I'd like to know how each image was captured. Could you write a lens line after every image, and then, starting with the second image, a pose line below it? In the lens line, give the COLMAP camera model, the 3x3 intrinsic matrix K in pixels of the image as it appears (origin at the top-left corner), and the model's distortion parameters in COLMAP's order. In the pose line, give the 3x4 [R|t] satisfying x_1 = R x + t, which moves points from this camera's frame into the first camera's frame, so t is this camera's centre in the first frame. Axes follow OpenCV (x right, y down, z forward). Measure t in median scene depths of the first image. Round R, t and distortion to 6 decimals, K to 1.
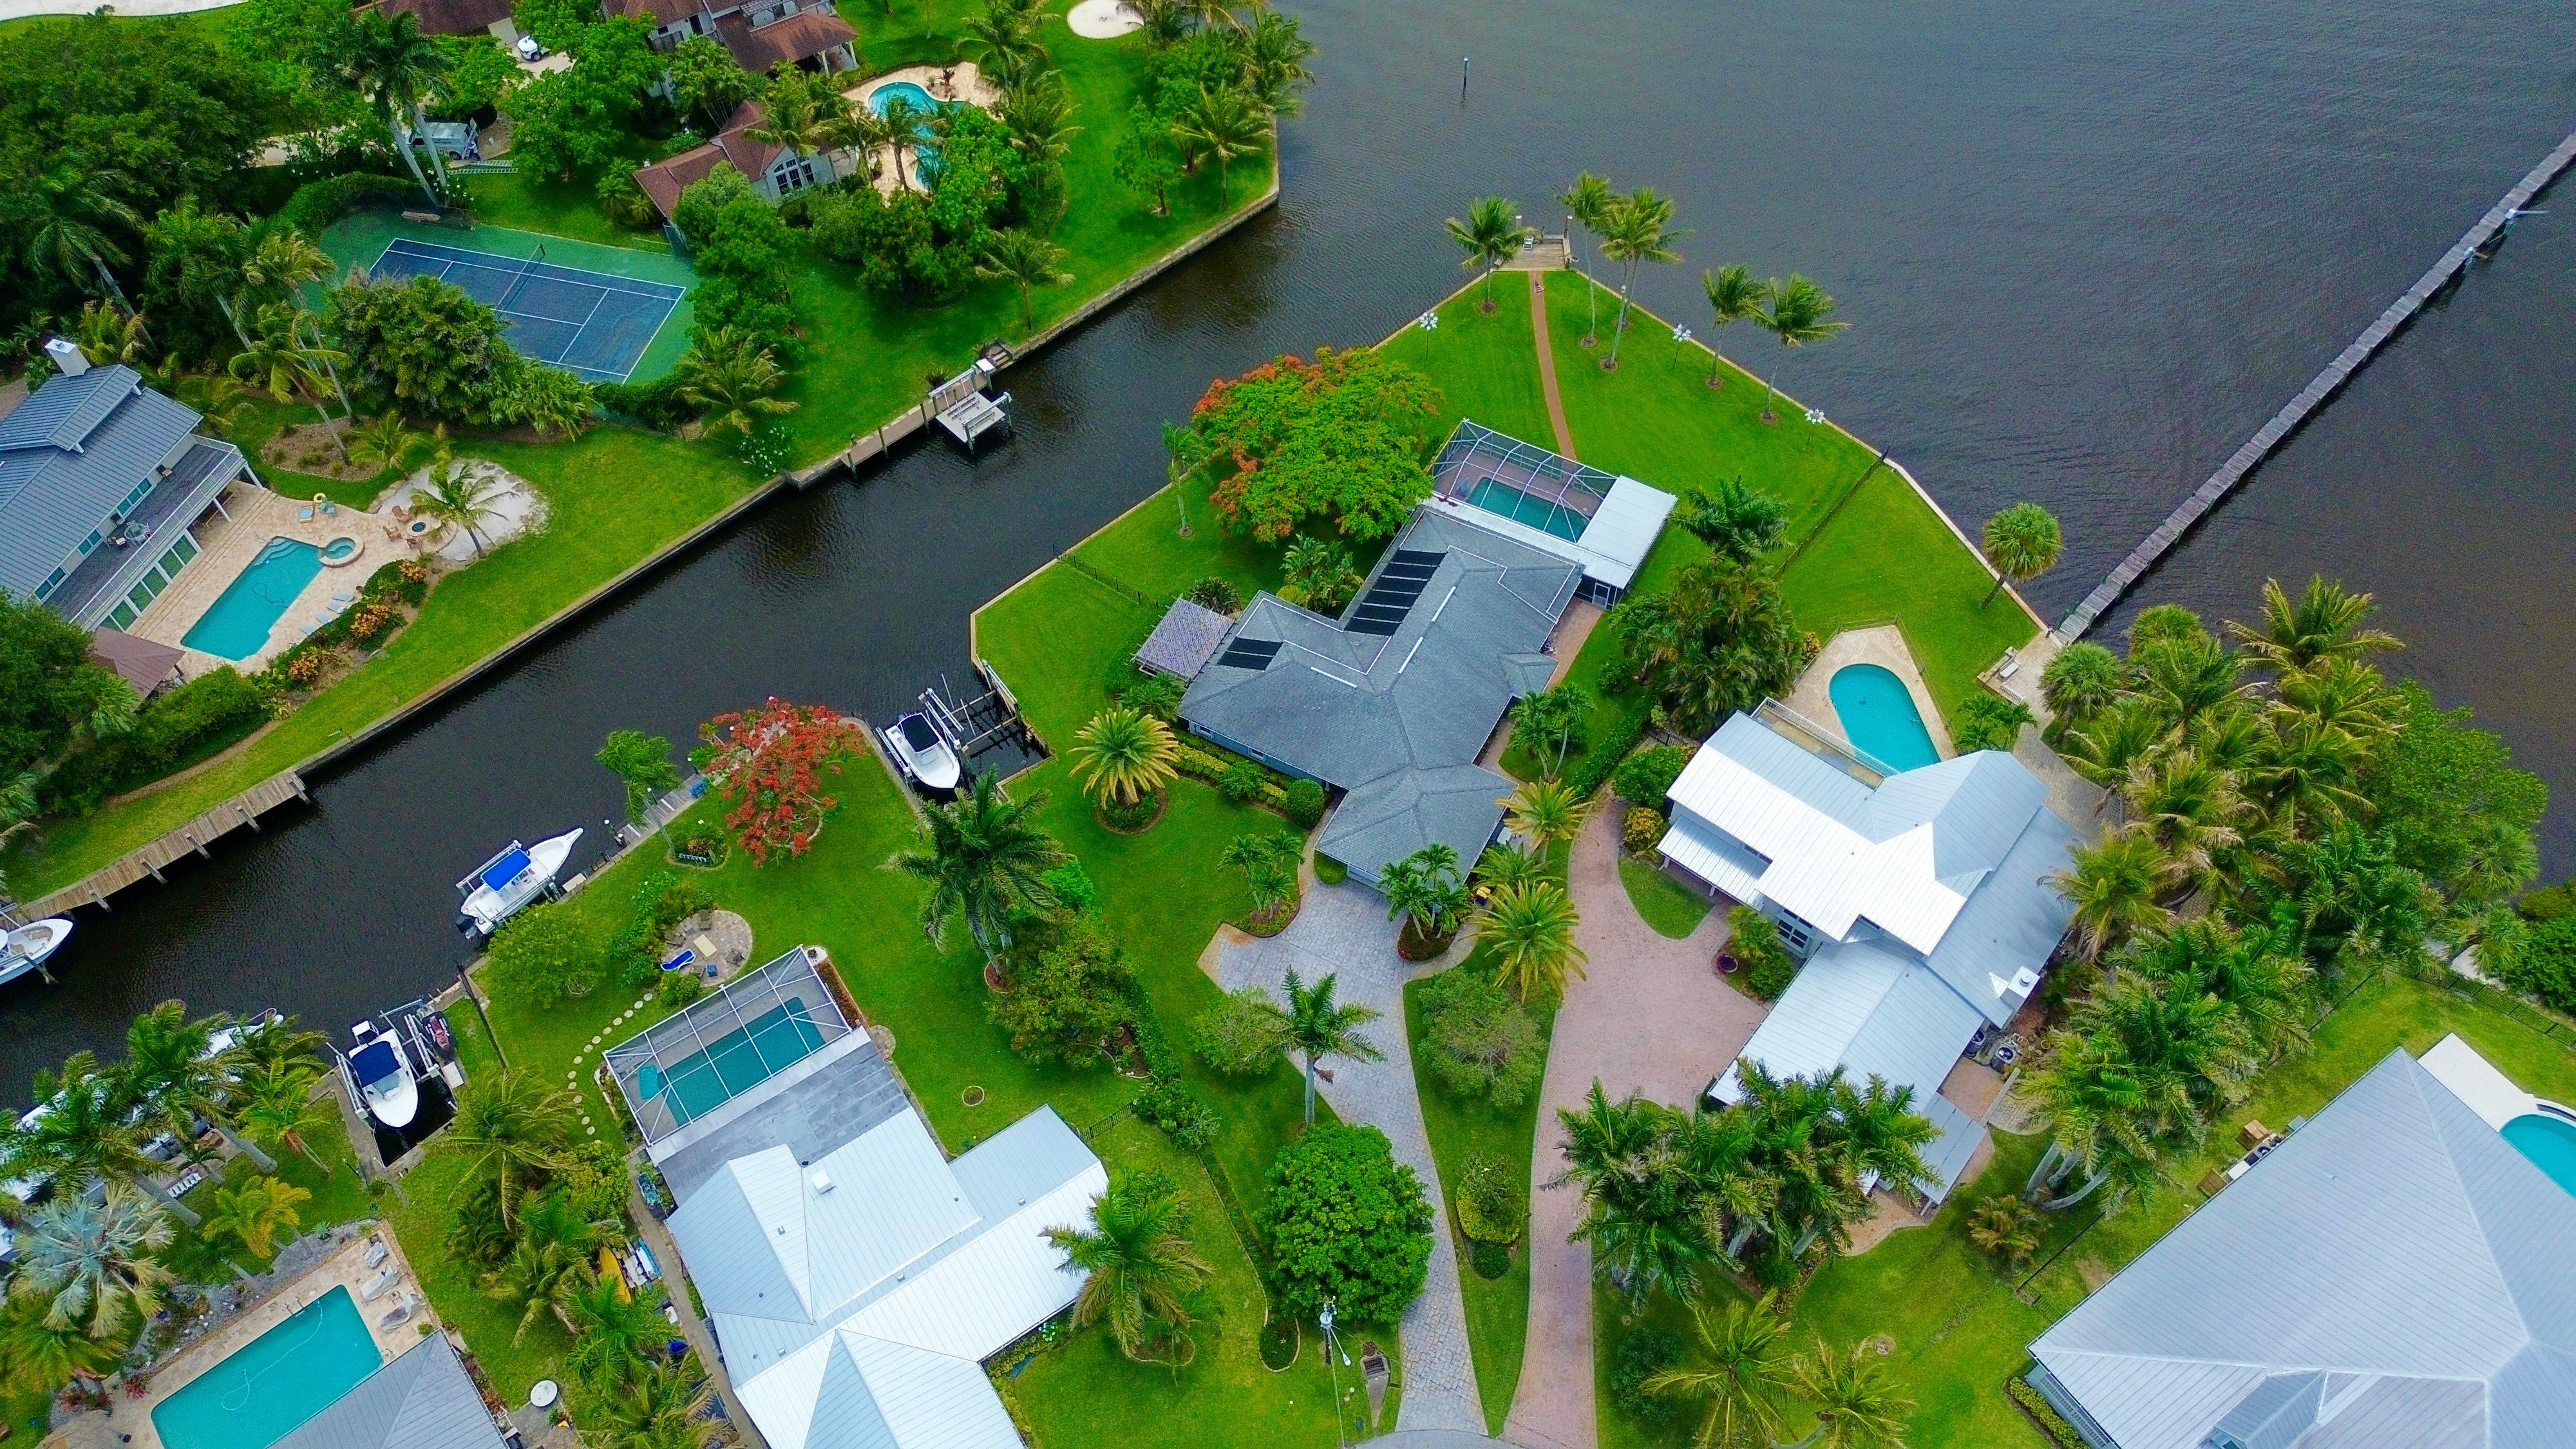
lens RADIAL K [[1813.5, 0, 1288.0], [0, 1813.5, 724.5], [0, 0, 1]] dist [0.073767, -0.070517]
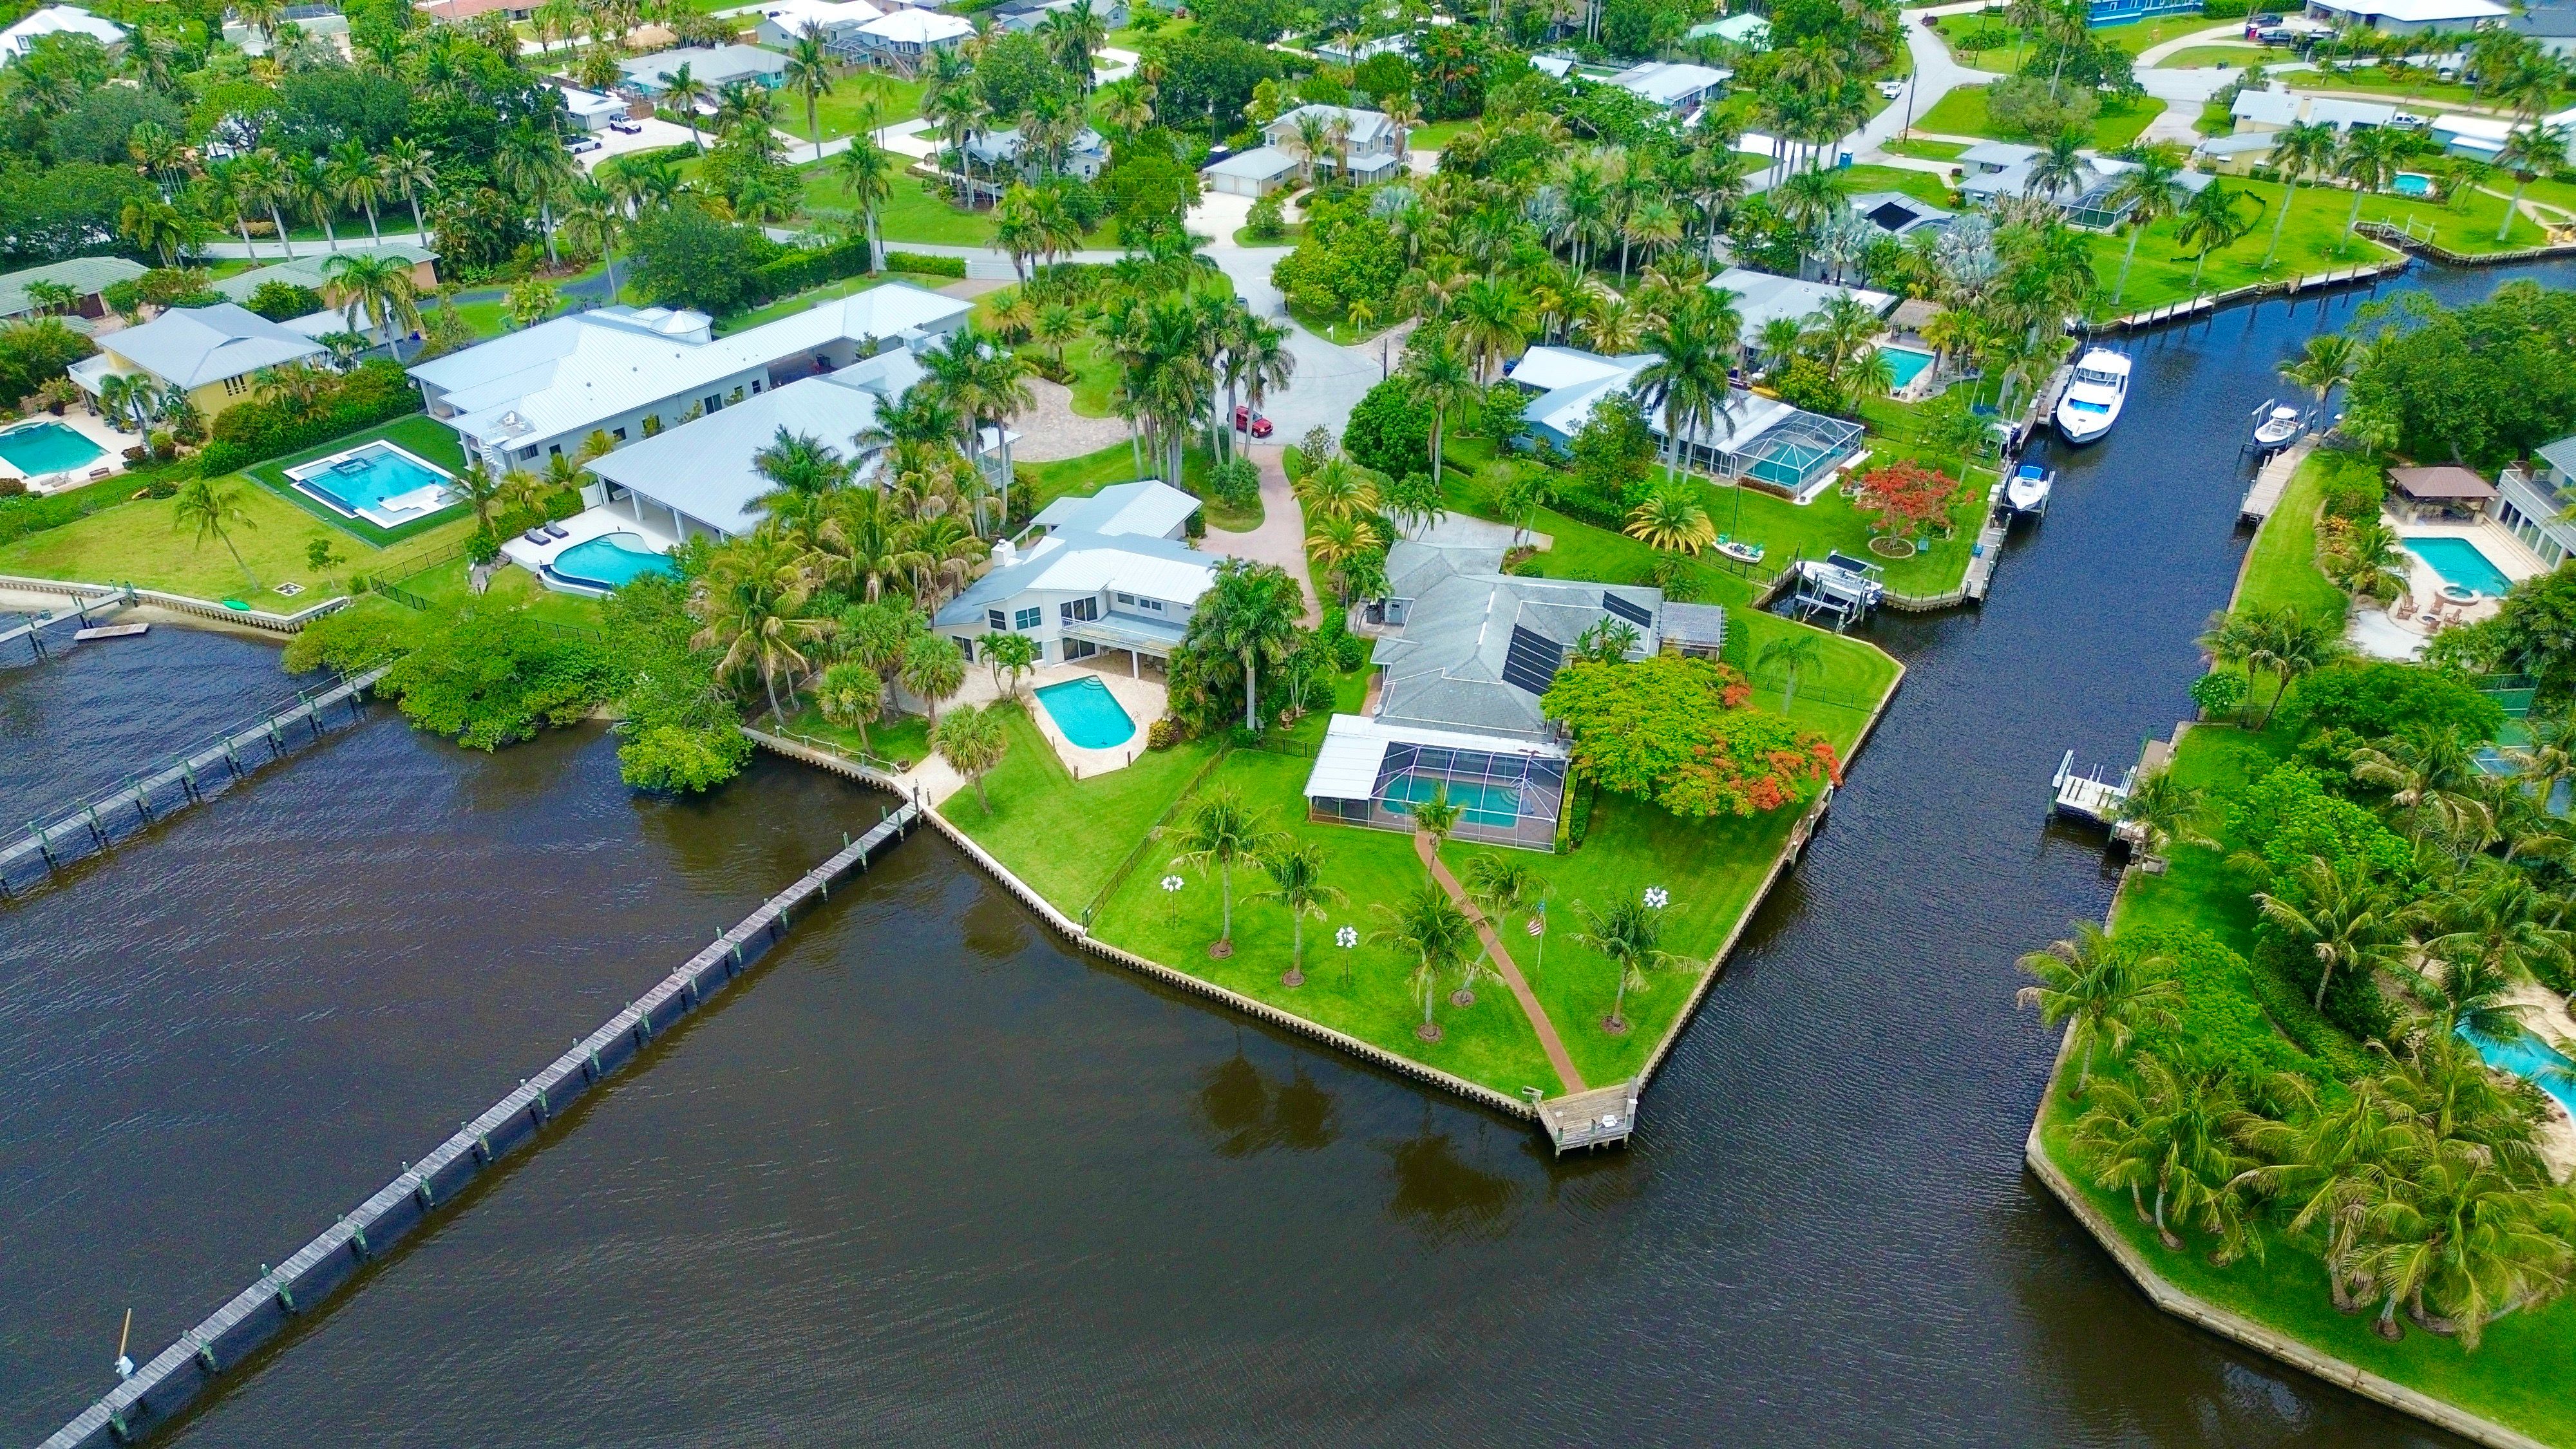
lens RADIAL K [[1813.5, 0, 1288.0], [0, 1813.5, 724.5], [0, 0, 1]] dist [0.073767, -0.070517]
pose [[-0.960699, 0.185936, -0.206122, 0.428191], [-0.190121, 0.100325, 0.976621, -1.094579], [0.202268, 0.977427, -0.061031, 1.068450]]
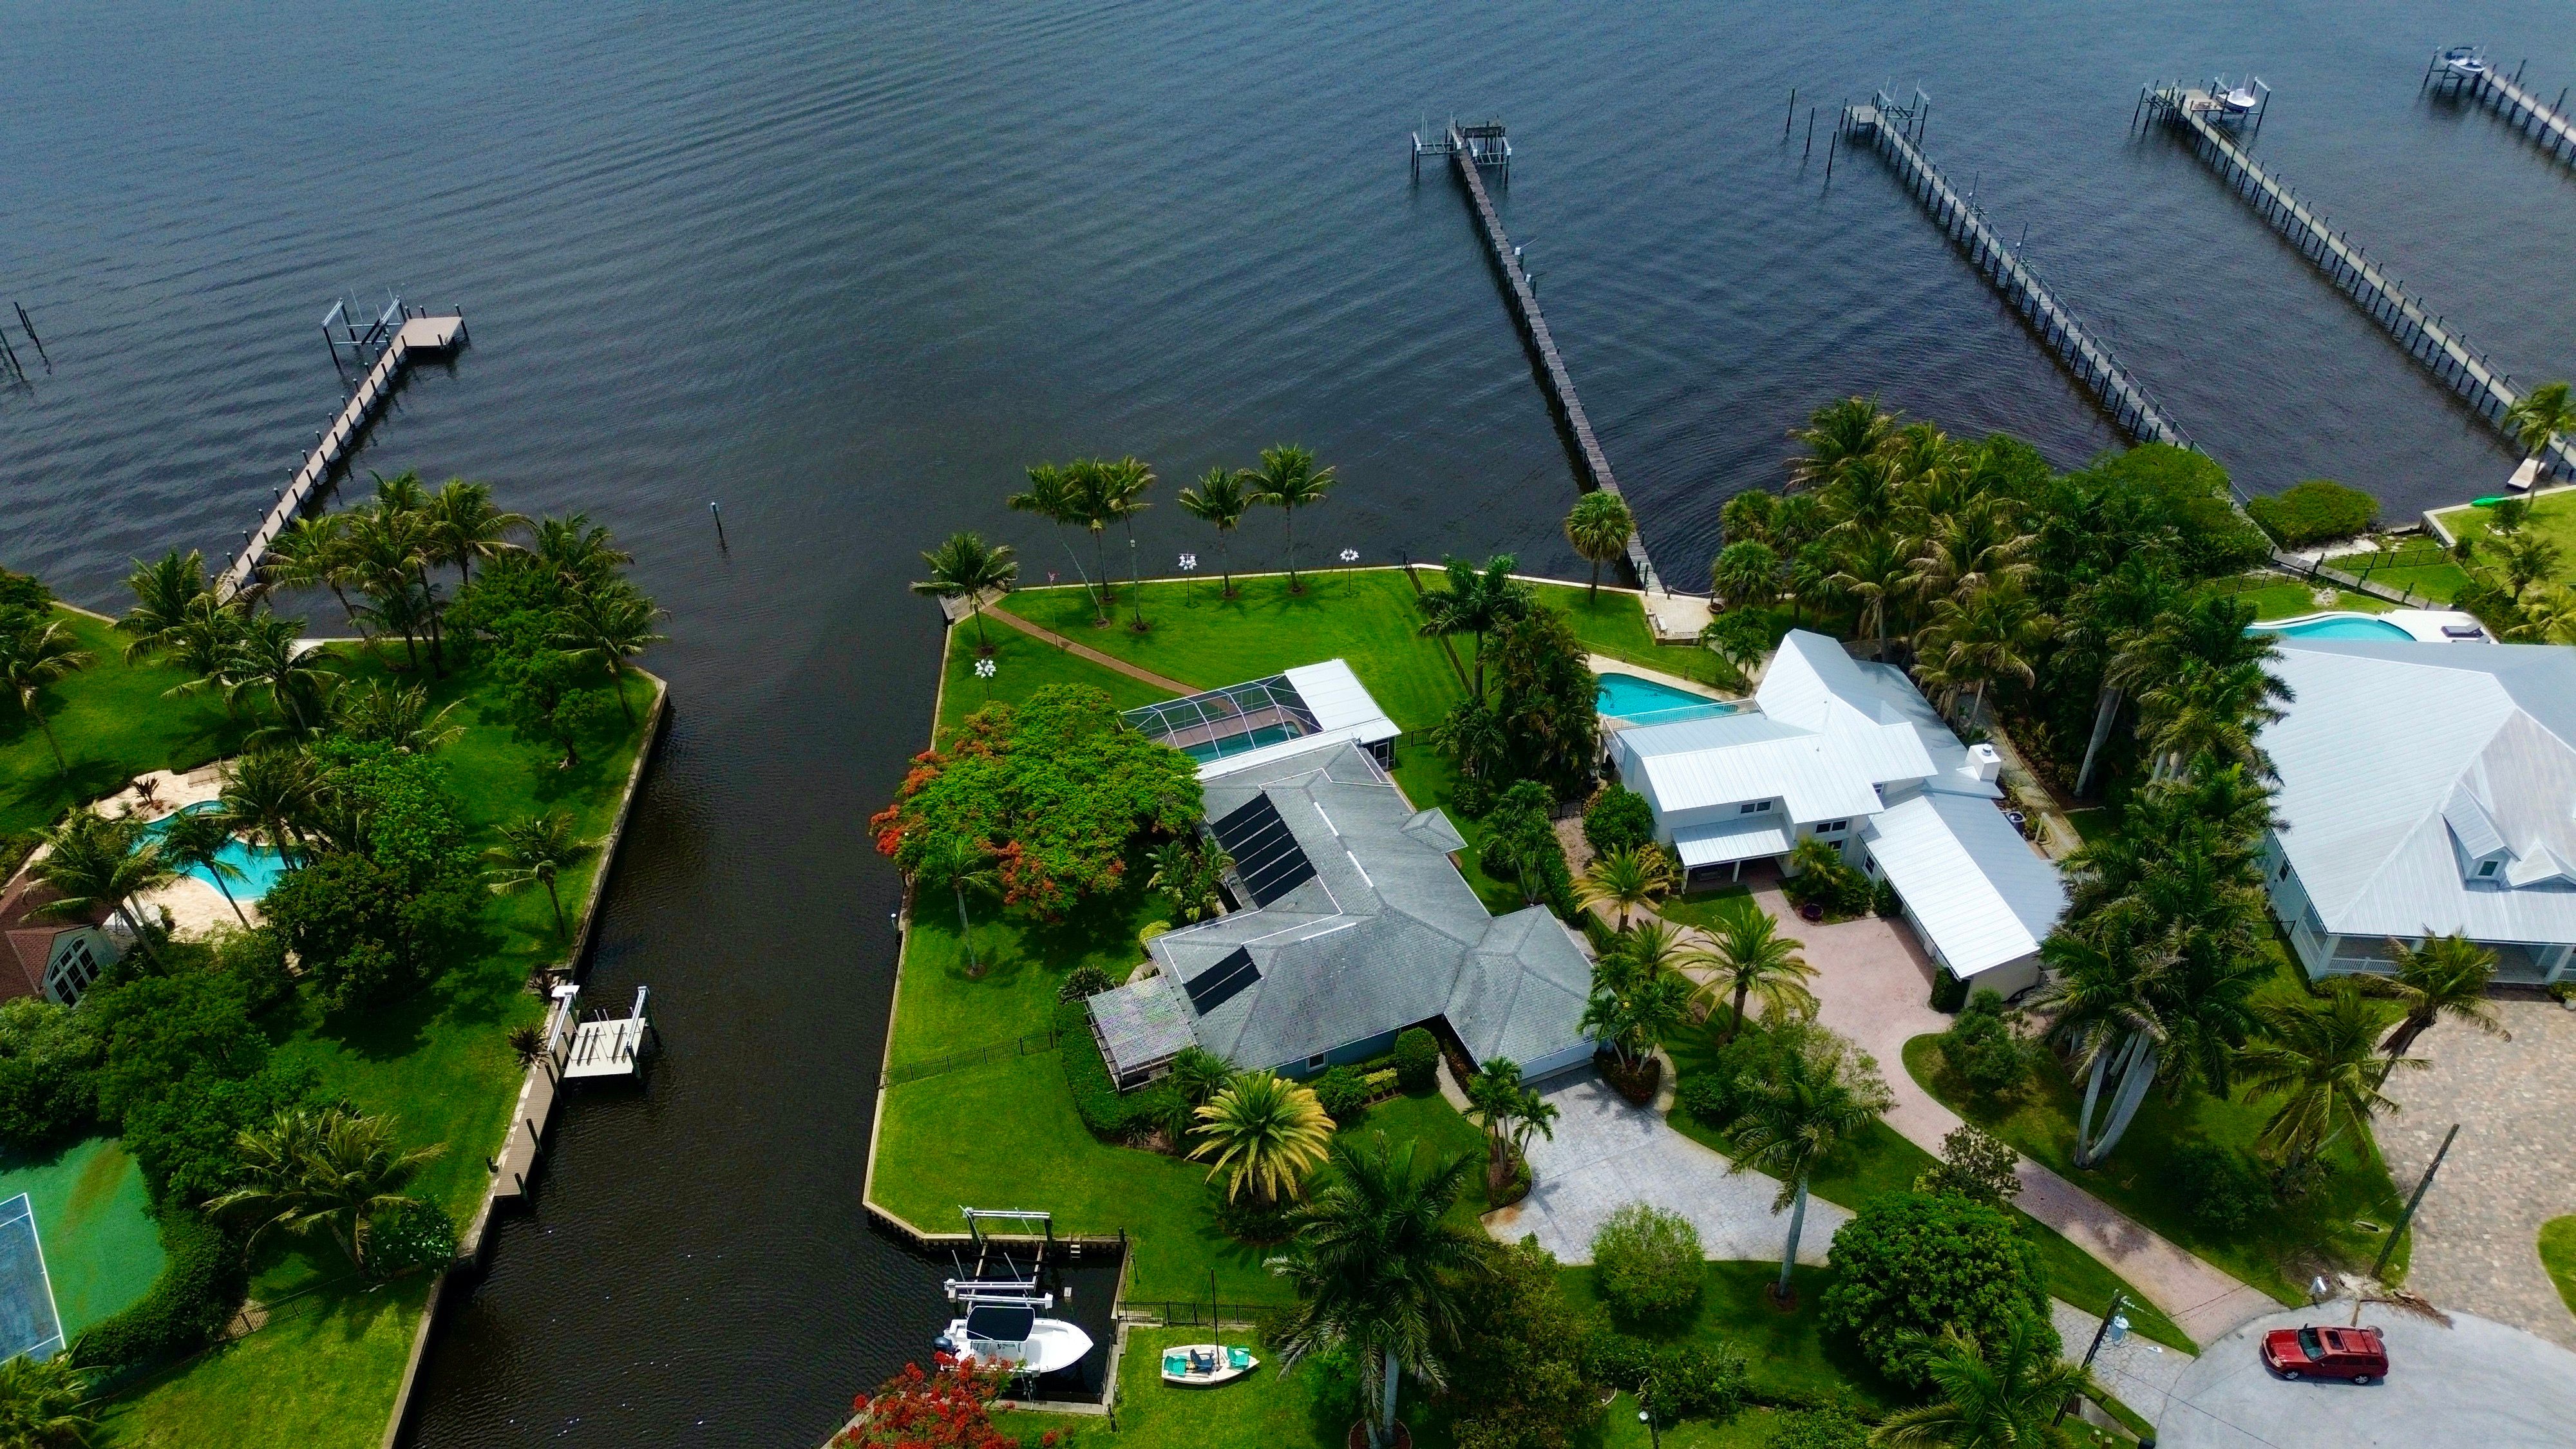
lens RADIAL K [[1813.5, 0, 1288.0], [0, 1813.5, 724.5], [0, 0, 1]] dist [0.073767, -0.070517]
pose [[0.629282, -0.467212, 0.621061, -0.448954], [0.632357, 0.772375, -0.059684, -0.059337], [-0.451807, 0.430290, 0.781486, 0.279895]]
